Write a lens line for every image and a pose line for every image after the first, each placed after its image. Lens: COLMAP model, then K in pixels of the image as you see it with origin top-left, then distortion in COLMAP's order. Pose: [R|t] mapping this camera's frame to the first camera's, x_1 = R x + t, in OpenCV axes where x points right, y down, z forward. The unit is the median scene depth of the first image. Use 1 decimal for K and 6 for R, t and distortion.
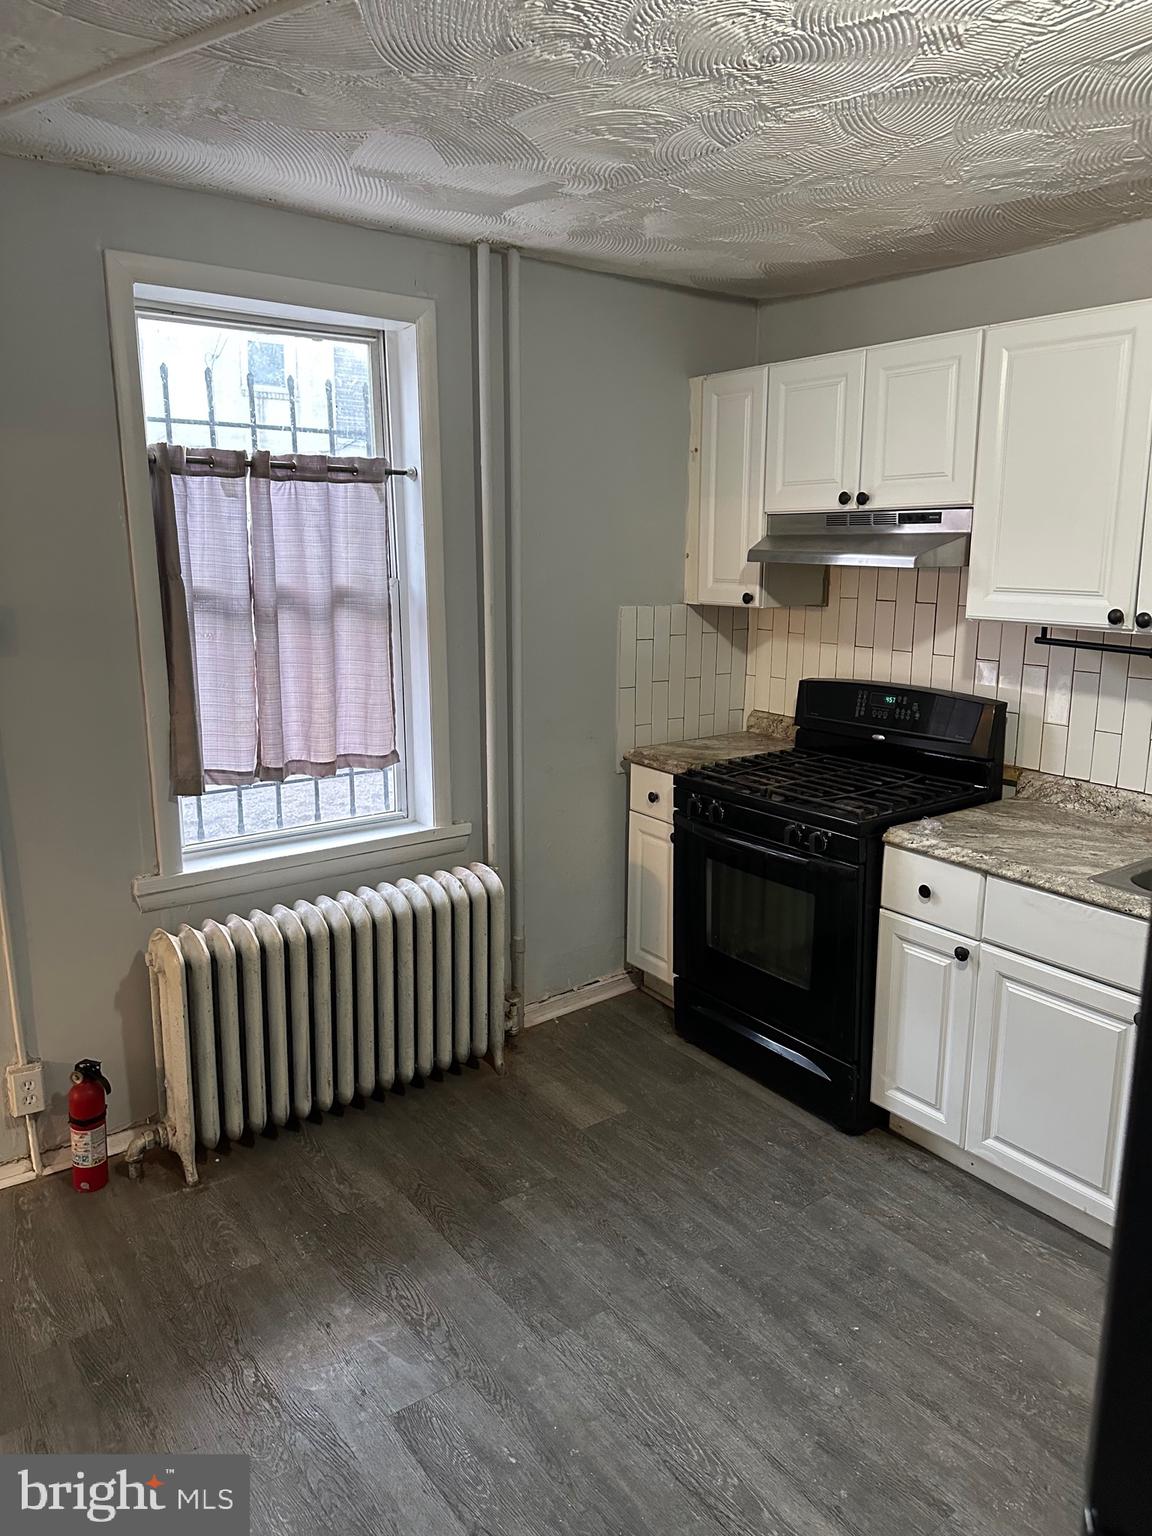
lens RADIAL K [[1079.0, 0, 564.1], [0, 1079.0, 758.8], [0, 0, 1]] dist [0.017743, -0.017198]
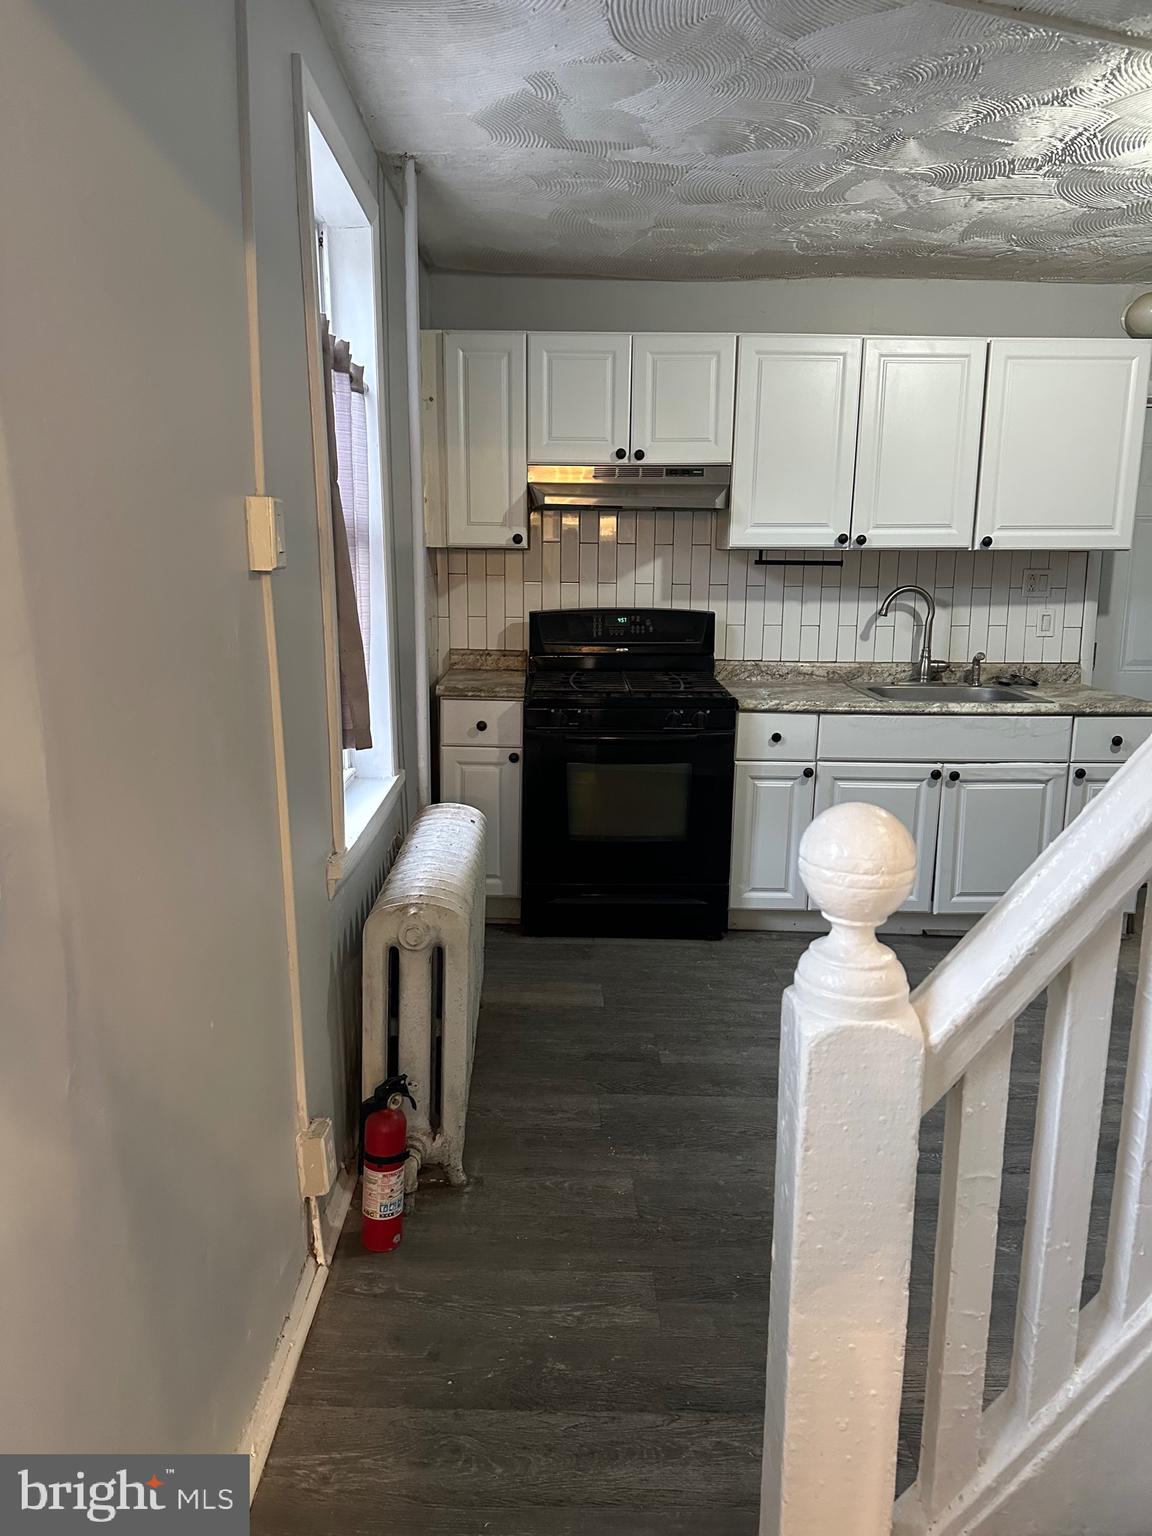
lens RADIAL K [[1079.0, 0, 562.2], [0, 1079.0, 771.9], [0, 0, 1]] dist [0.017743, -0.017198]
pose [[0.567785, -0.158458, 0.807782, -0.880876], [0.156449, 0.984184, 0.083094, 0.005869], [-0.808173, 0.079197, 0.583596, 0.371539]]
